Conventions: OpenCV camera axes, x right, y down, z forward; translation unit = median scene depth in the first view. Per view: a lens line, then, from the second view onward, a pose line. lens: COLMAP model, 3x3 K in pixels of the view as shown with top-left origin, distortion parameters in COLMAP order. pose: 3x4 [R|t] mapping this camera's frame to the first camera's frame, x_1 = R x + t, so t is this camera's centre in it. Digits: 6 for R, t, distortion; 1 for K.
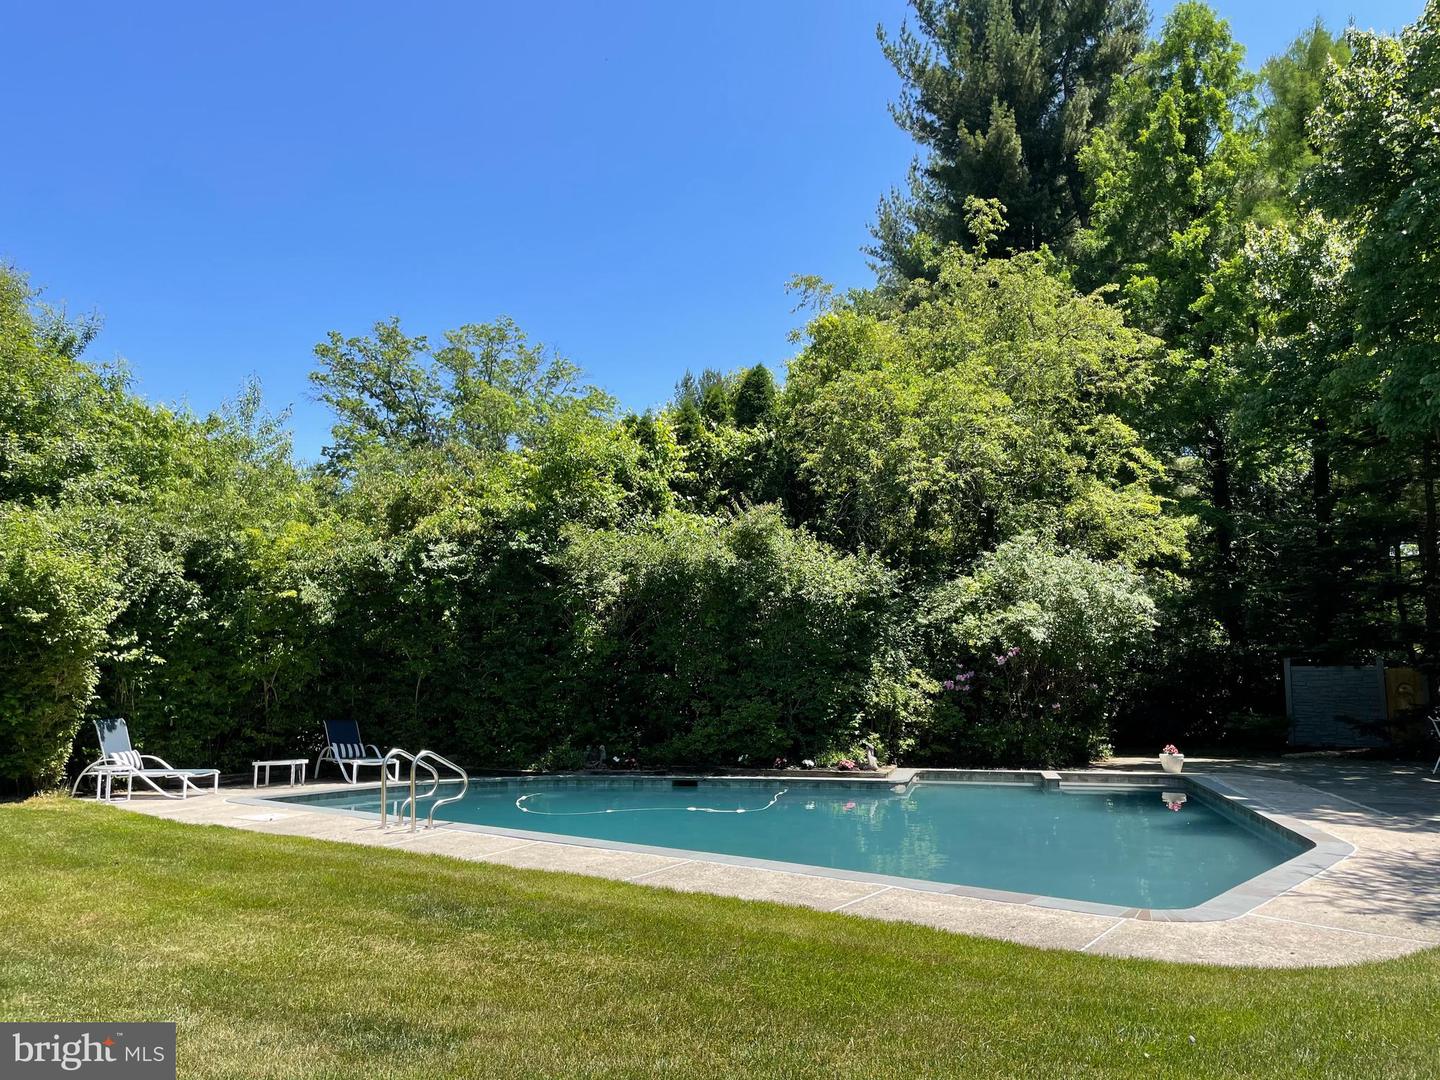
lens RADIAL K [[1095.8, 0, 720.0], [0, 1095.8, 540.0], [0, 0, 1]] dist [0.092230, -0.148312]
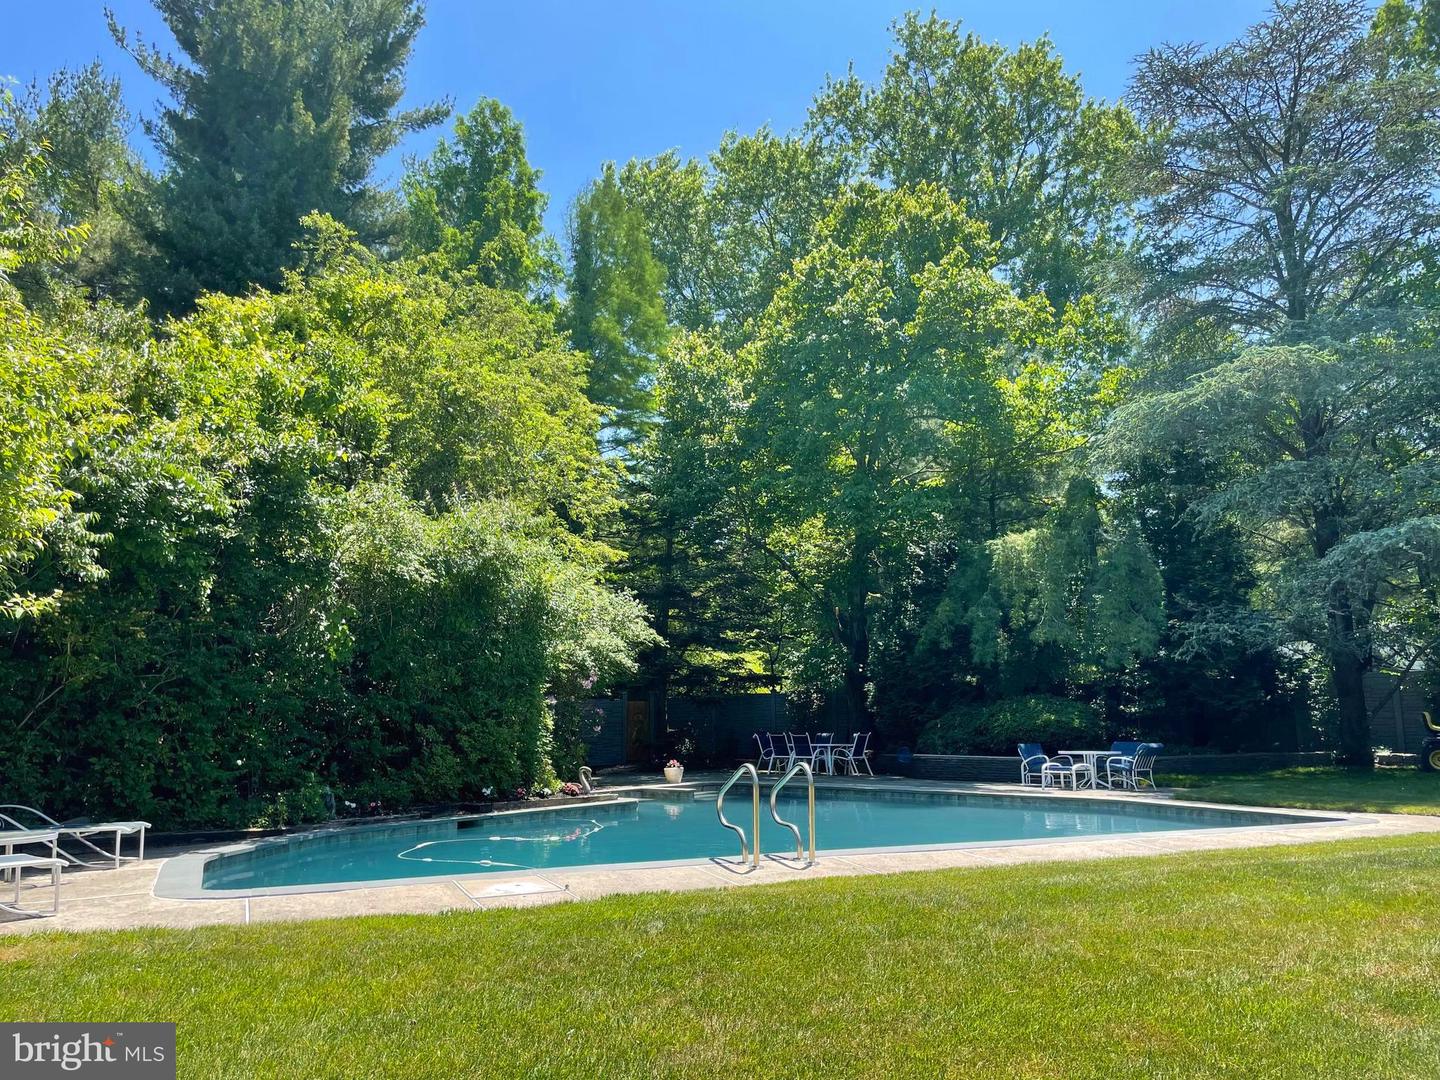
lens RADIAL K [[1095.8, 0, 720.0], [0, 1095.8, 540.0], [0, 0, 1]] dist [0.092230, -0.148312]
pose [[0.478765, 0.131948, 0.867971, -0.642558], [-0.085711, 0.990944, -0.103365, 0.076433], [-0.873749, -0.024907, 0.485739, 0.421921]]
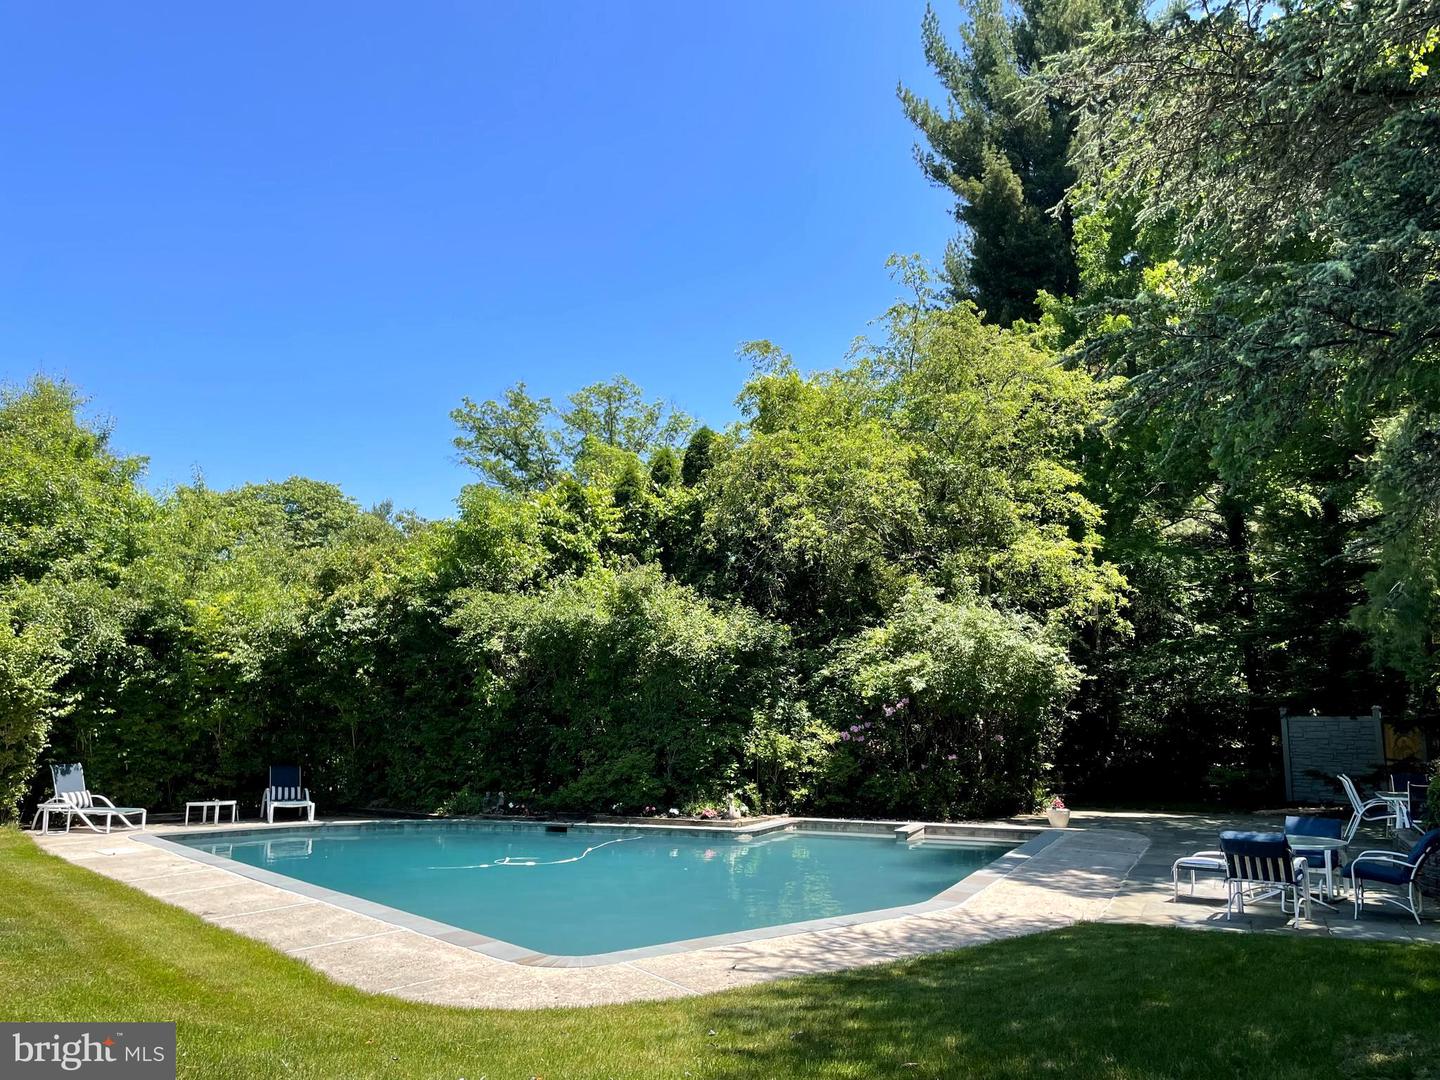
lens RADIAL K [[1095.8, 0, 720.0], [0, 1095.8, 540.0], [0, 0, 1]] dist [0.092230, -0.148312]
pose [[0.980360, -0.029397, -0.195012, 0.324334], [0.022540, 0.999050, -0.037291, -0.015326], [0.195923, 0.032163, 0.980092, -0.028218]]
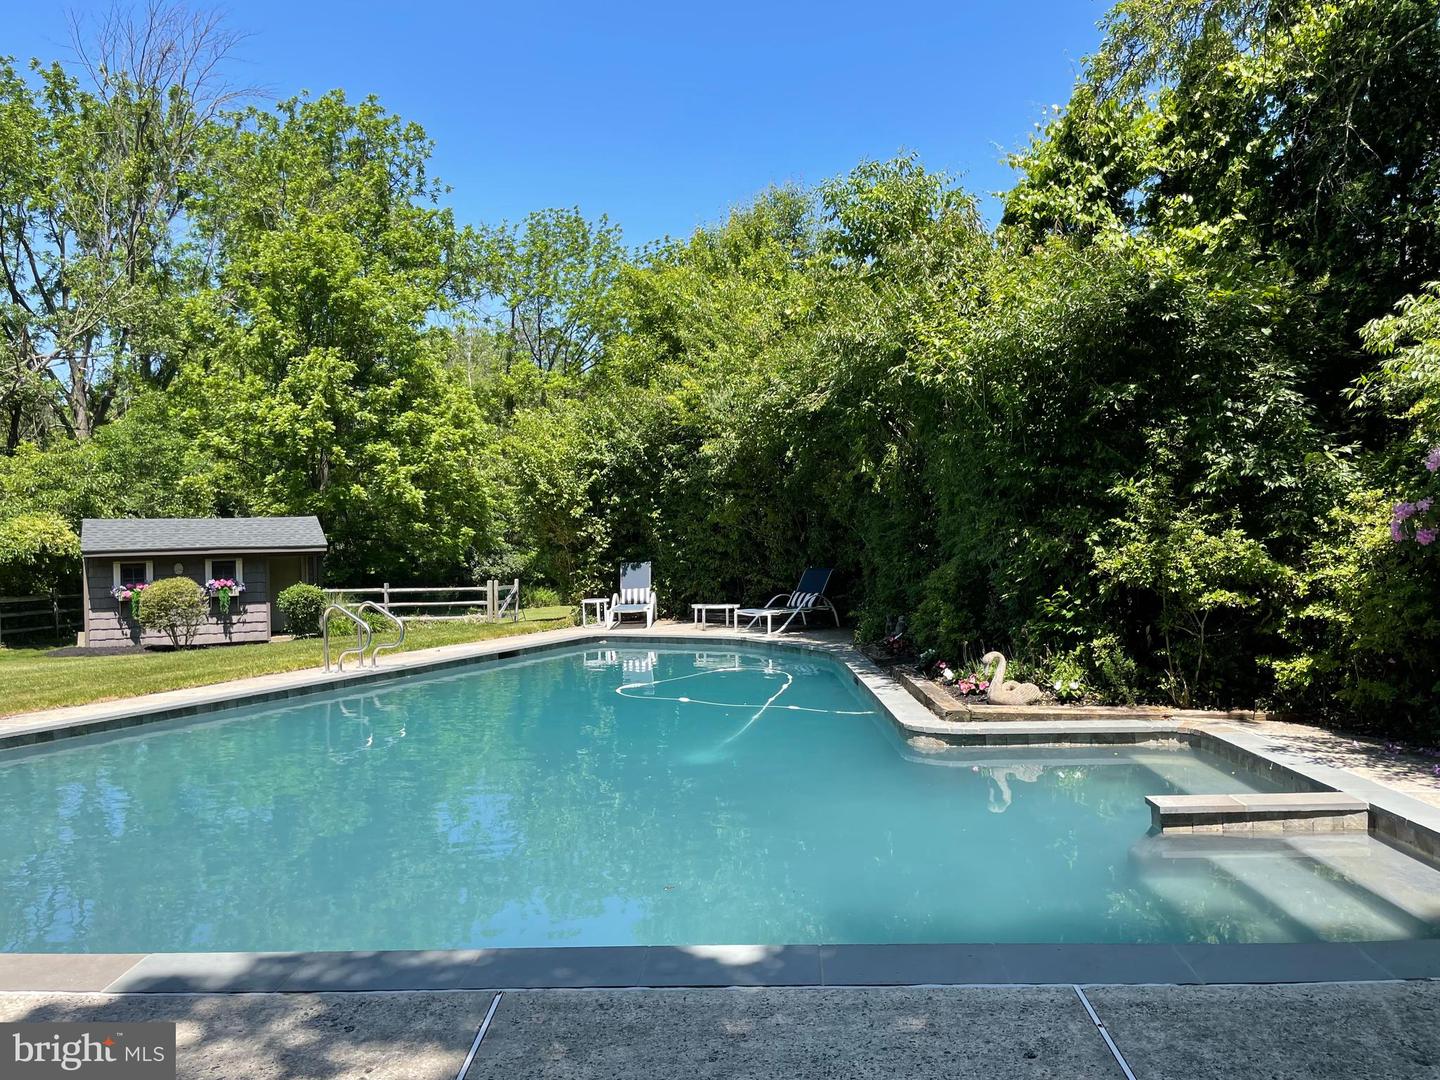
lens RADIAL K [[1095.8, 0, 720.0], [0, 1095.8, 540.0], [0, 0, 1]] dist [0.092230, -0.148312]
pose [[0.171785, 0.007423, -0.985107, 0.588652], [0.150224, 0.988079, 0.033642, 0.095462], [0.973613, -0.153766, 0.168622, 0.773507]]
